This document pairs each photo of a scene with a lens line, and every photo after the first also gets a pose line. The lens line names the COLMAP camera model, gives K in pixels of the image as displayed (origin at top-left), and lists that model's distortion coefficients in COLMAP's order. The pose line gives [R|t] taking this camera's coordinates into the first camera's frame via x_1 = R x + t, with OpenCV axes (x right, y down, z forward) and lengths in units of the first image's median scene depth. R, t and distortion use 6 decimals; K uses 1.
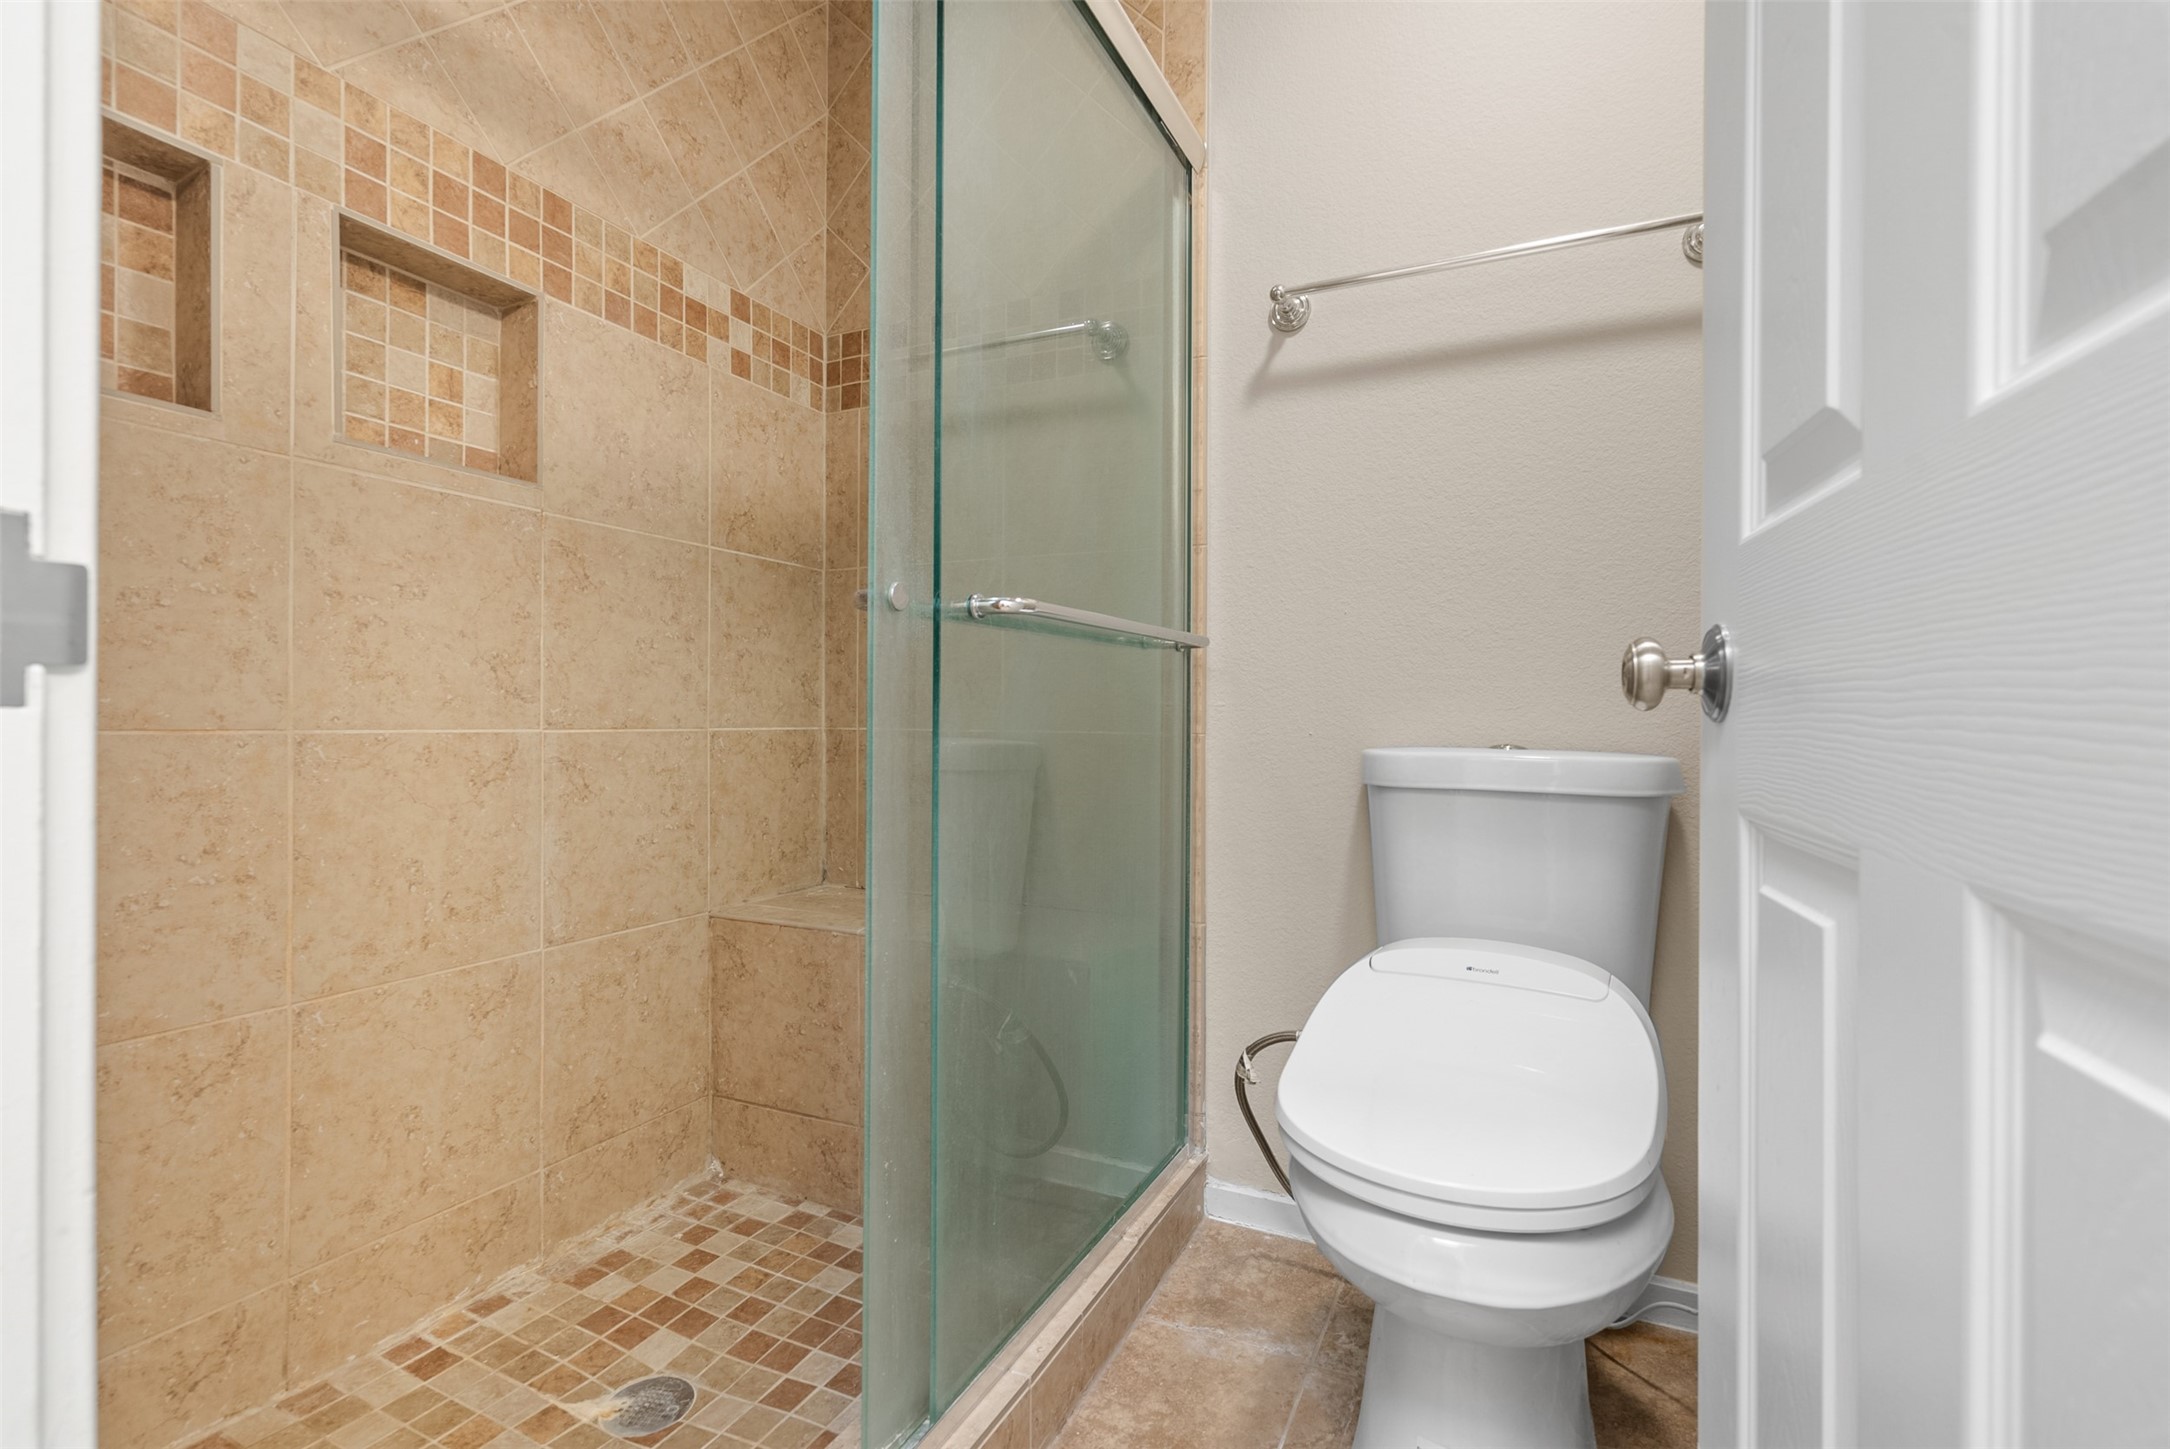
lens RADIAL K [[995.1, 0, 1076.5], [0, 995.1, 715.9], [0, 0, 1]] dist [-0.008831, 0.002507]
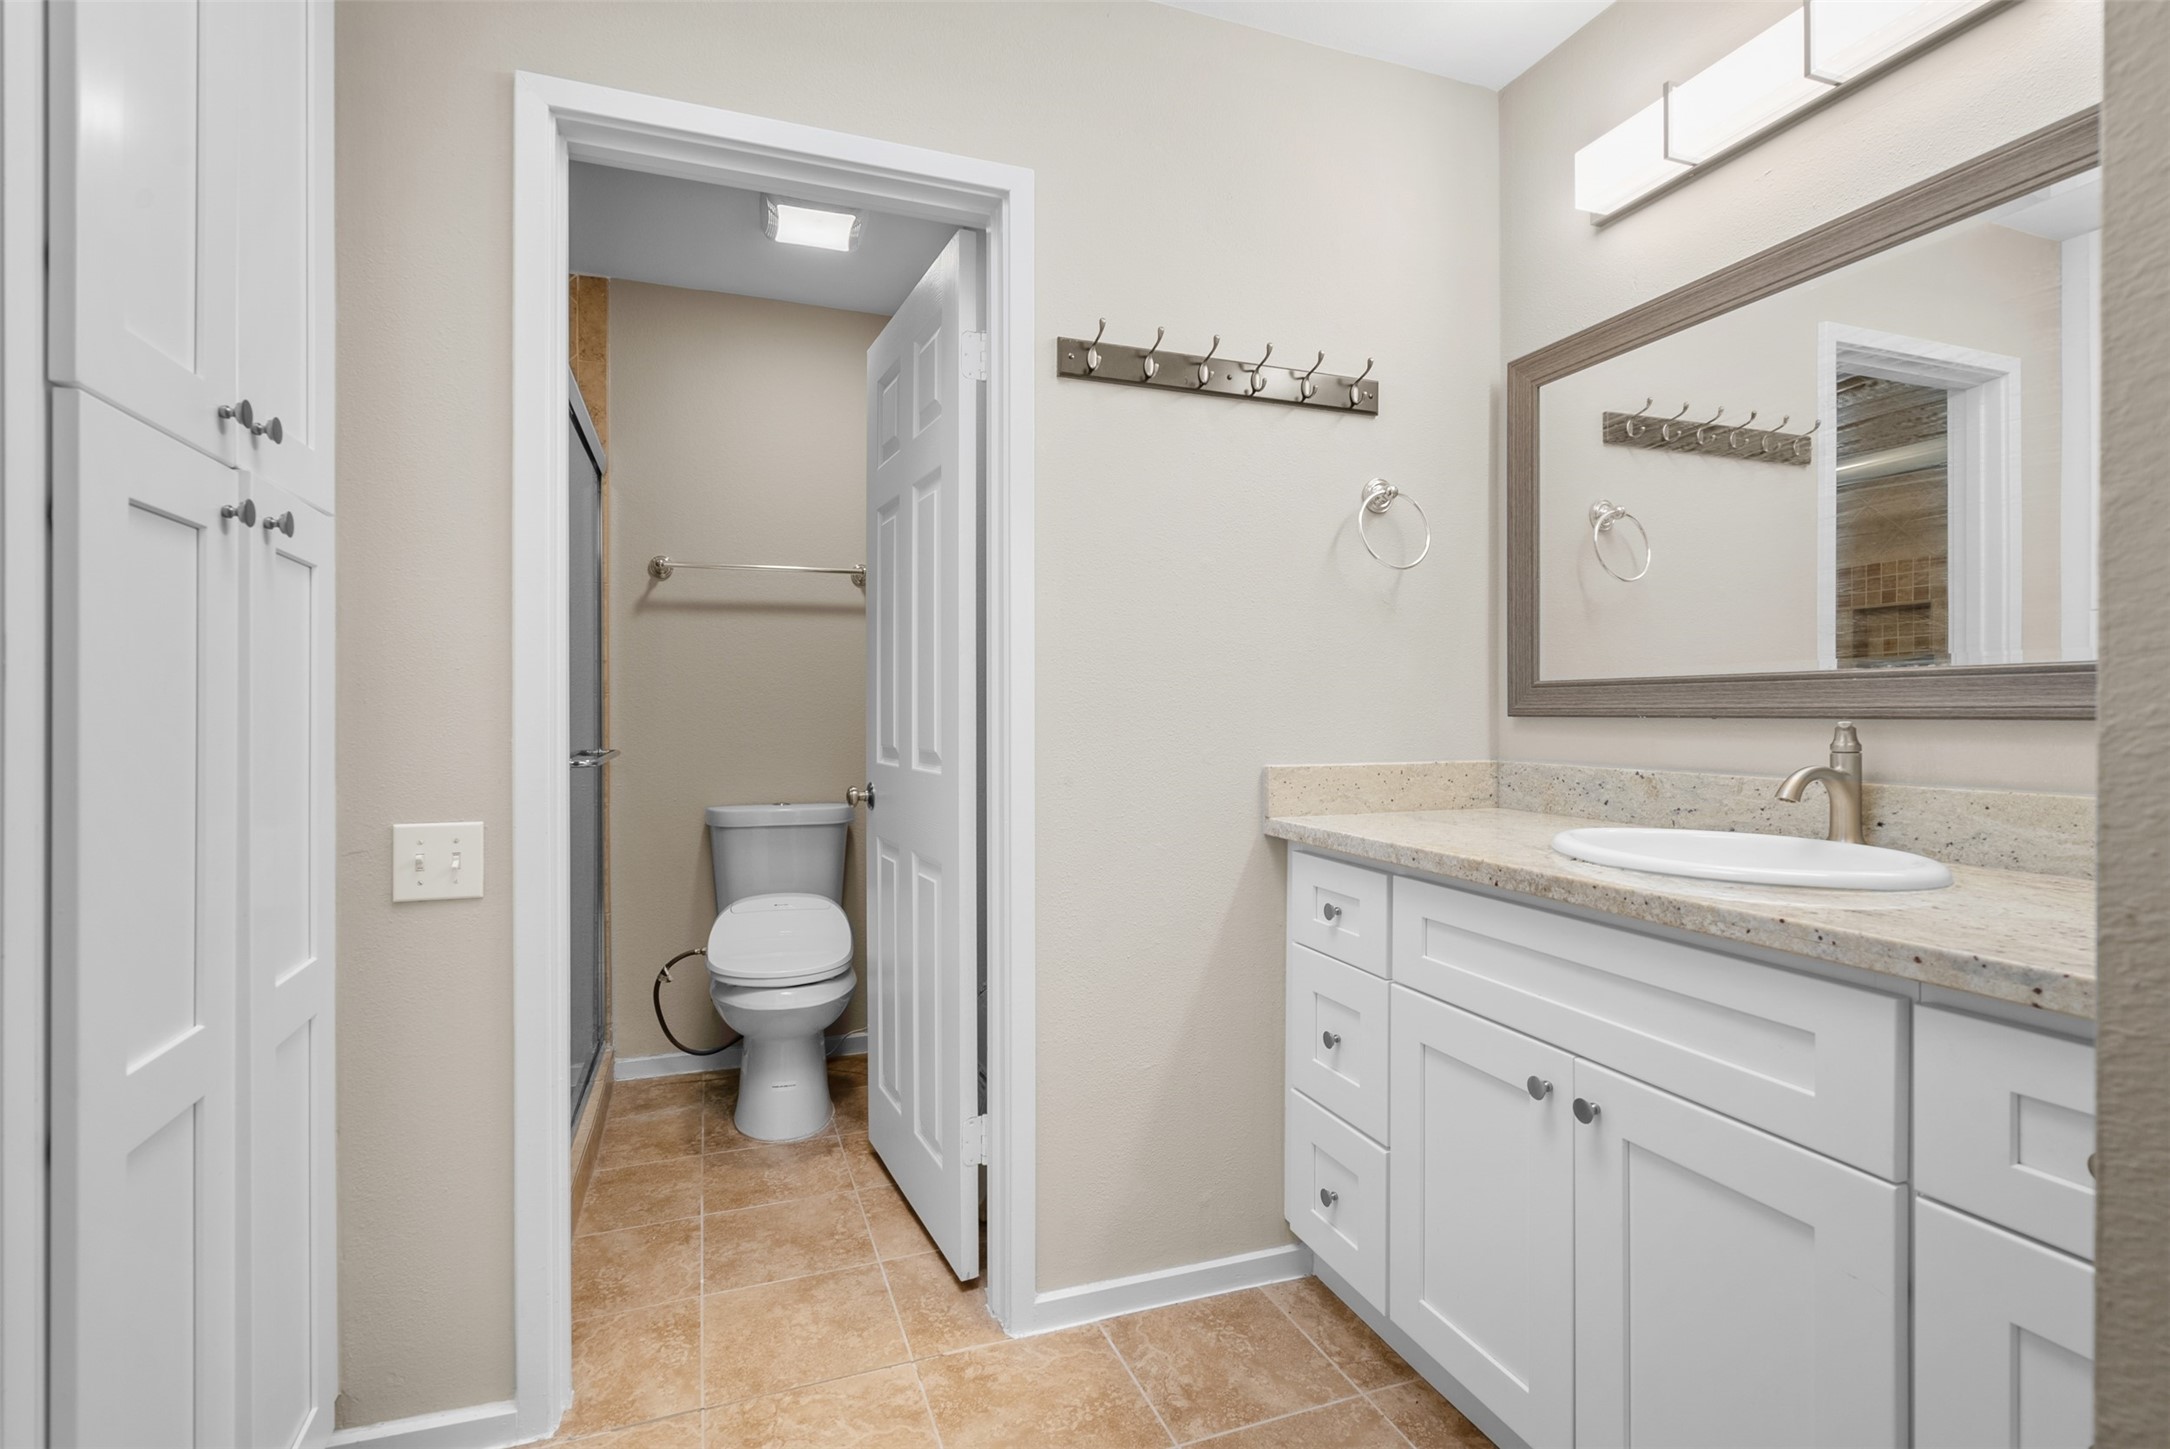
lens RADIAL K [[995.1, 0, 1081.1], [0, 995.1, 721.6], [0, 0, 1]] dist [-0.008831, 0.002507]
pose [[0.693683, -0.009733, 0.720214, -0.682925], [0.007479, 0.999952, 0.006310, -0.159425], [-0.720241, 0.001009, 0.693723, -0.985873]]
